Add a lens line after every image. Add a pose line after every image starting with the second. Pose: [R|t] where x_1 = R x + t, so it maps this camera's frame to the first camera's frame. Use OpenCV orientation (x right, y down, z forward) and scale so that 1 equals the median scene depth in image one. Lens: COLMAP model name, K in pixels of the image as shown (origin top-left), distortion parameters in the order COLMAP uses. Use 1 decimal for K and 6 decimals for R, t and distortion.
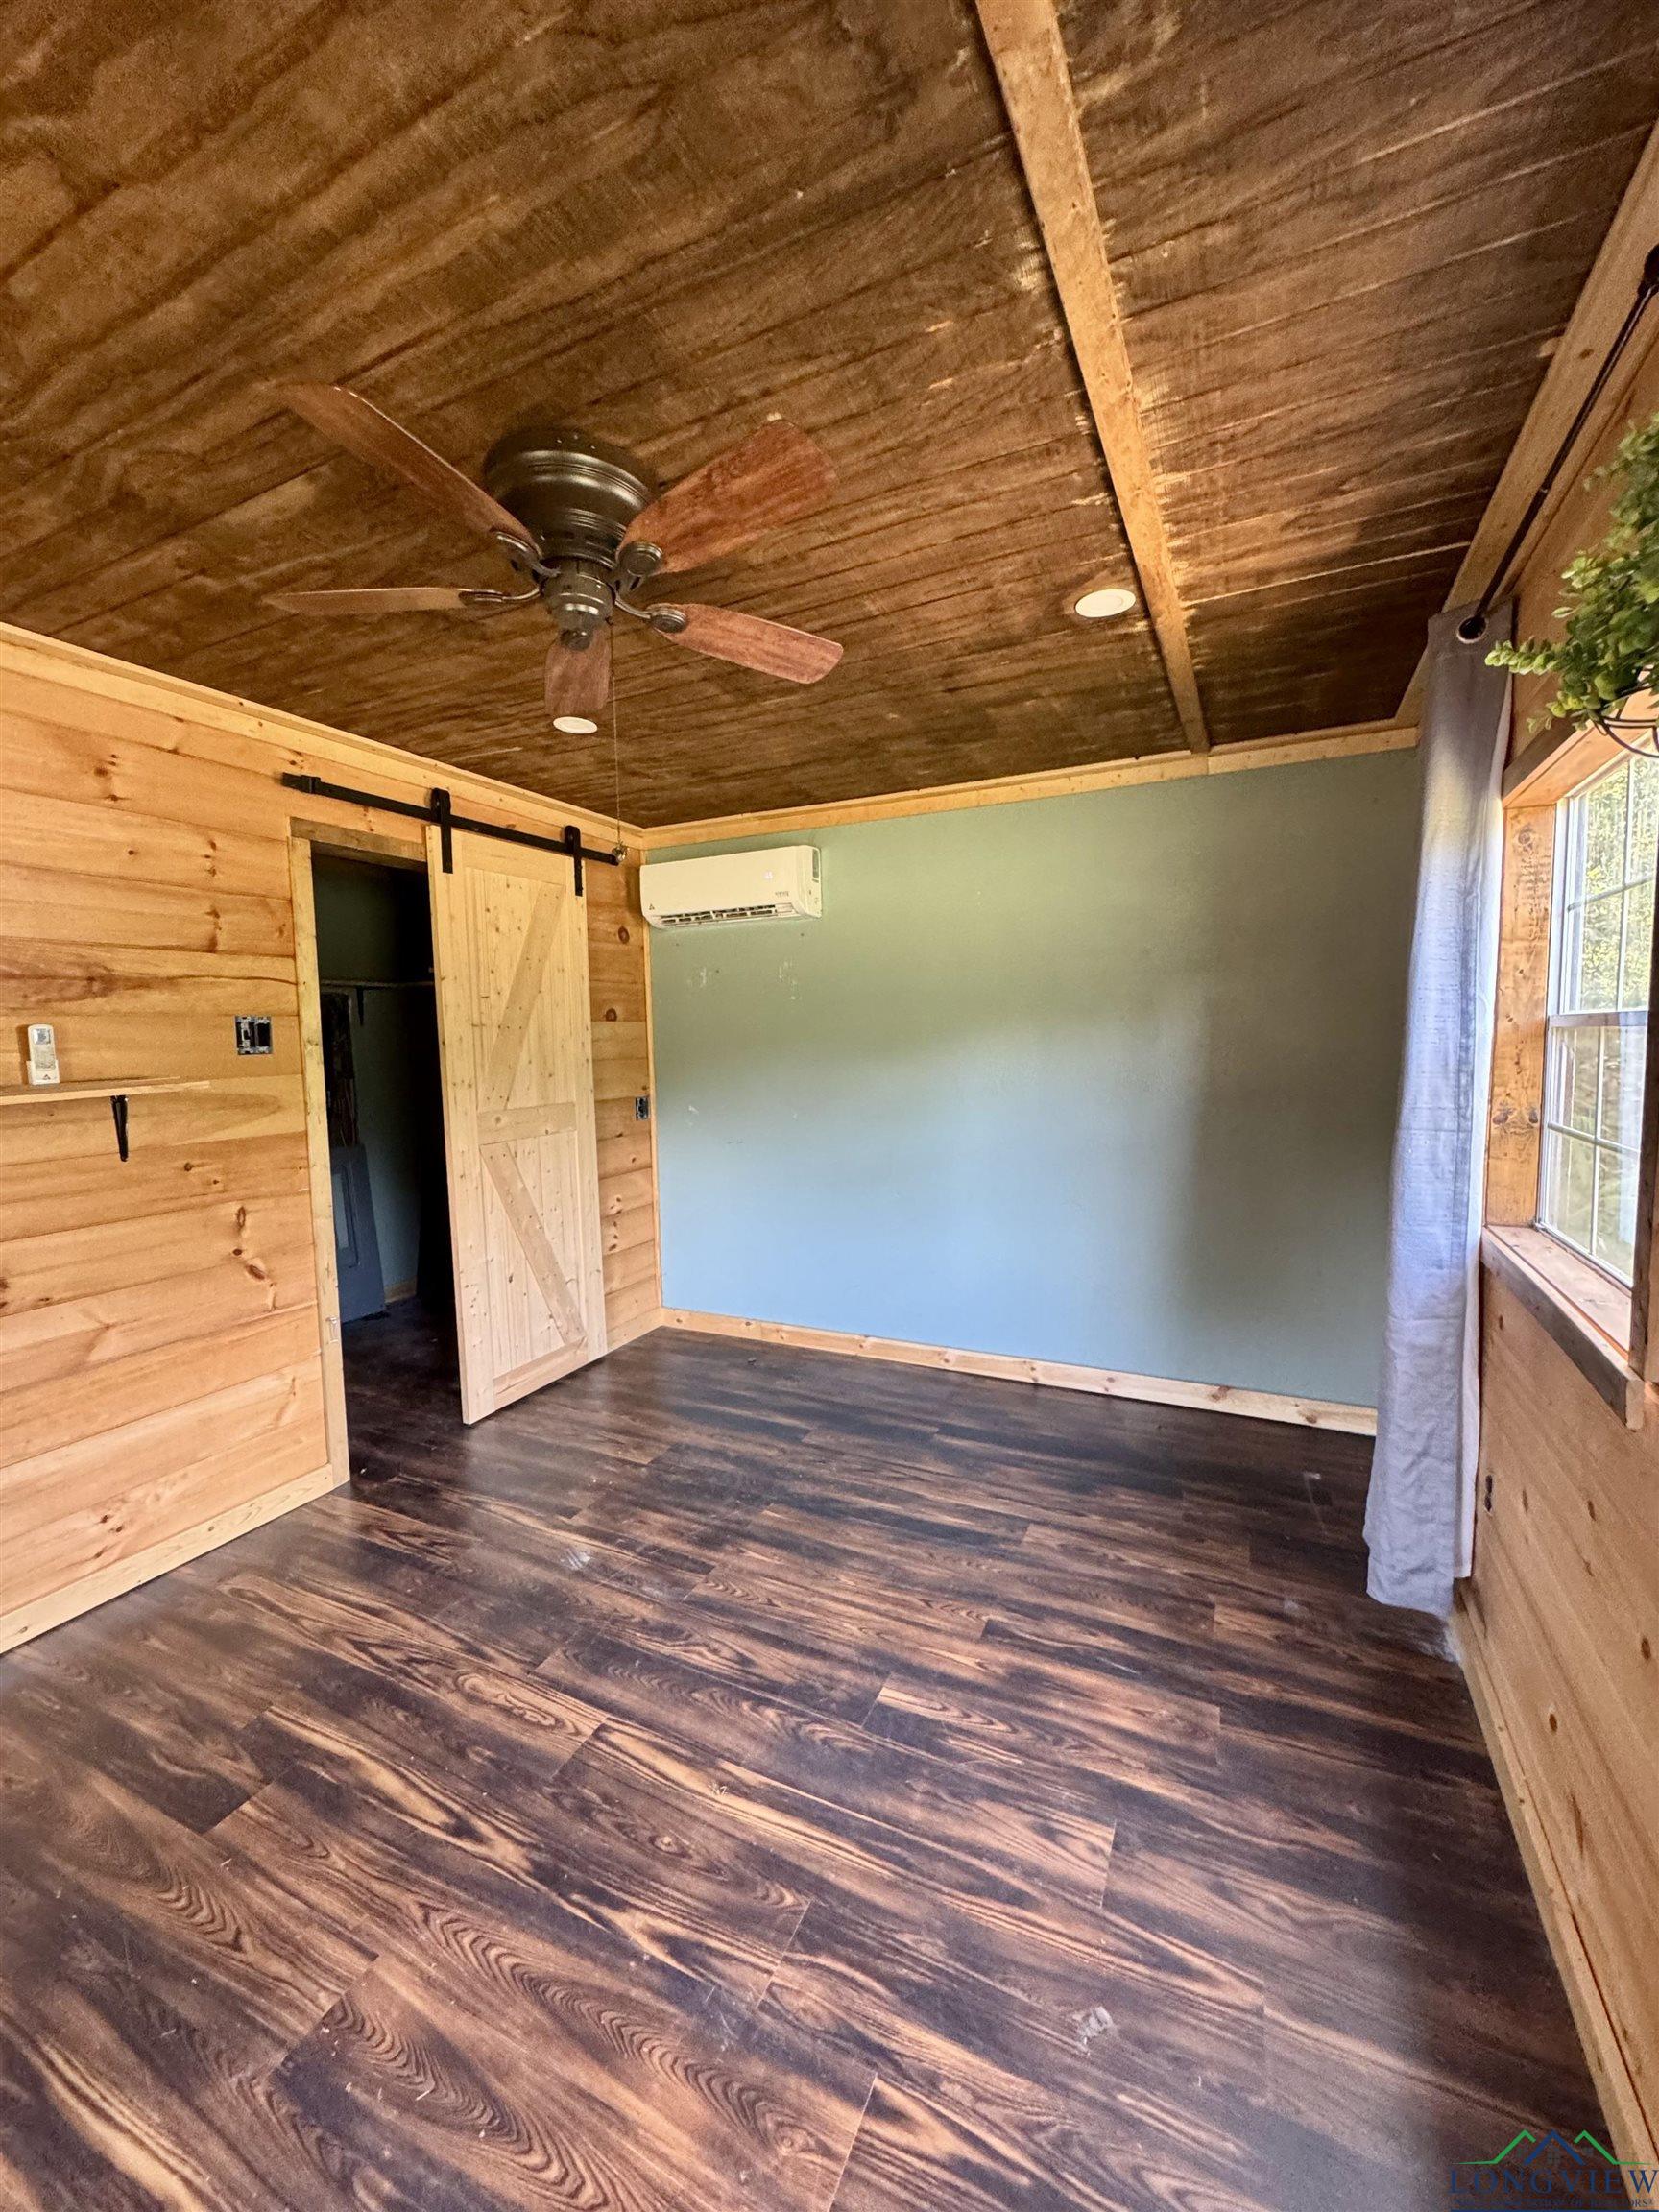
lens RADIAL K [[878.8, 0, 828.3], [0, 878.8, 1107.6], [0, 0, 1]] dist [0.000153, -0.000021]
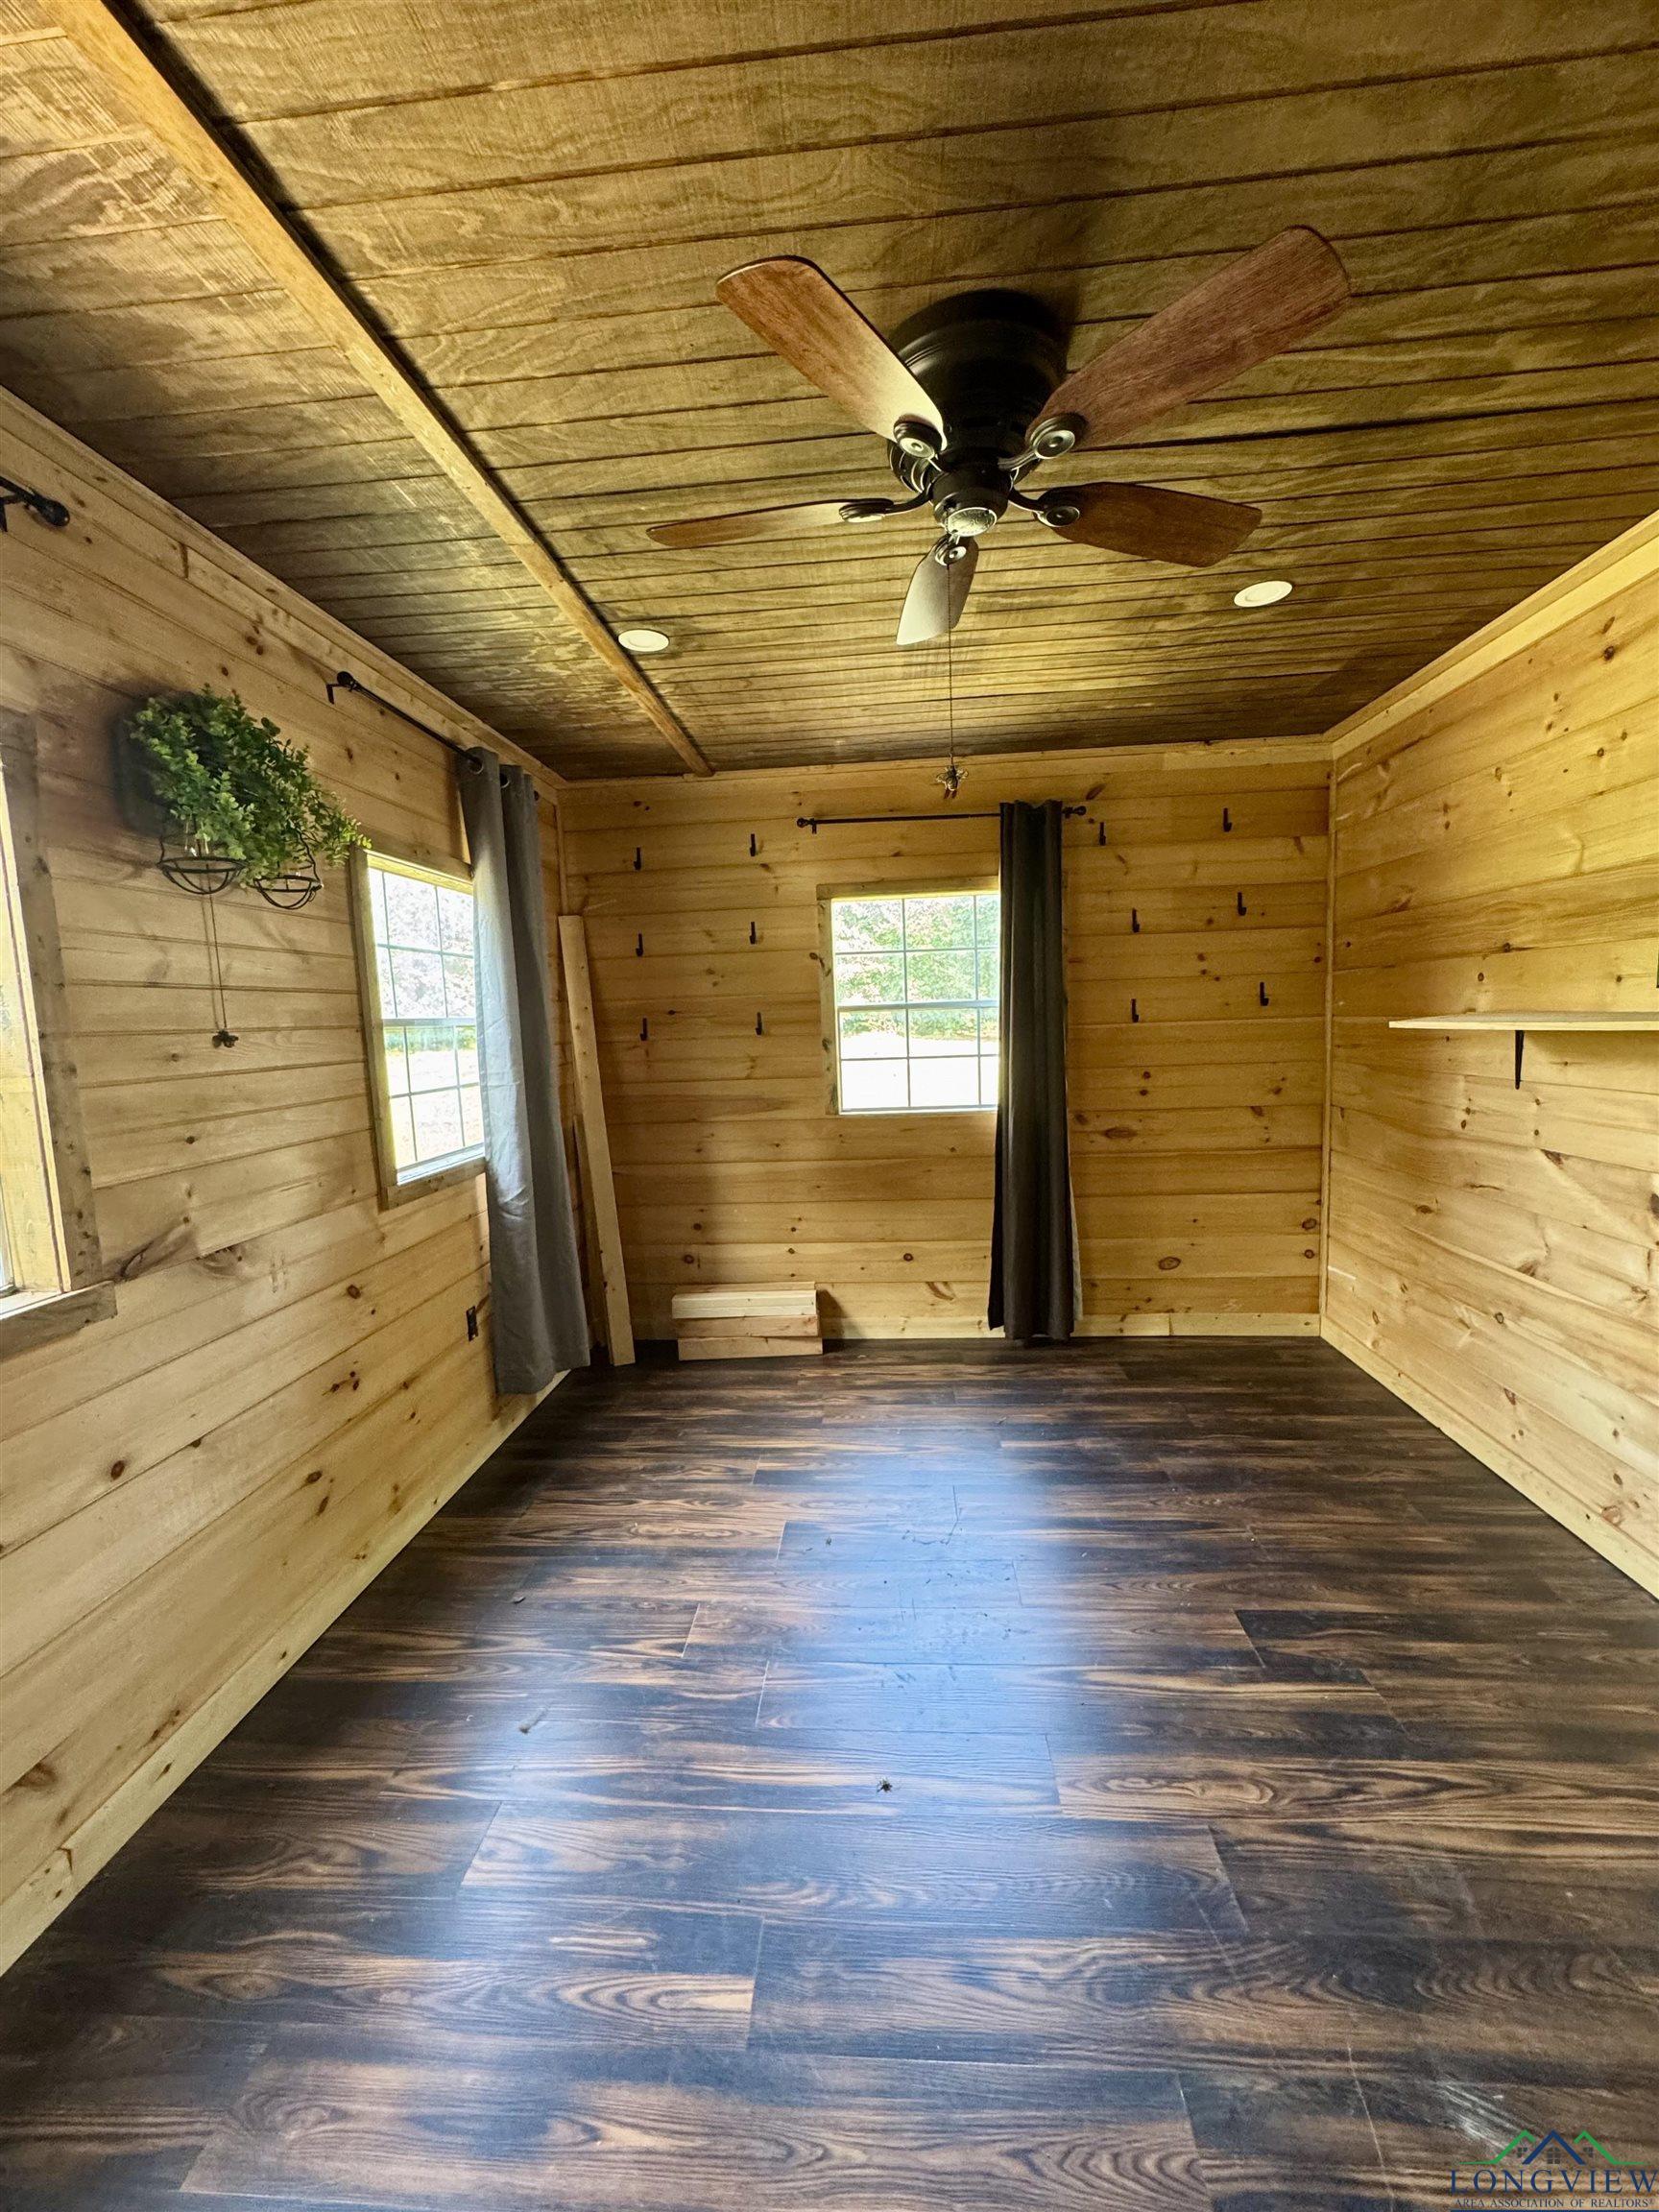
lens RADIAL K [[878.8, 0, 828.3], [0, 878.8, 1107.6], [0, 0, 1]] dist [0.000153, -0.000021]
pose [[-0.929978, 0.091191, -0.356126, 0.189091], [0.022815, 0.981194, 0.191669, -0.122506], [0.366907, 0.170122, -0.914569, 1.583438]]
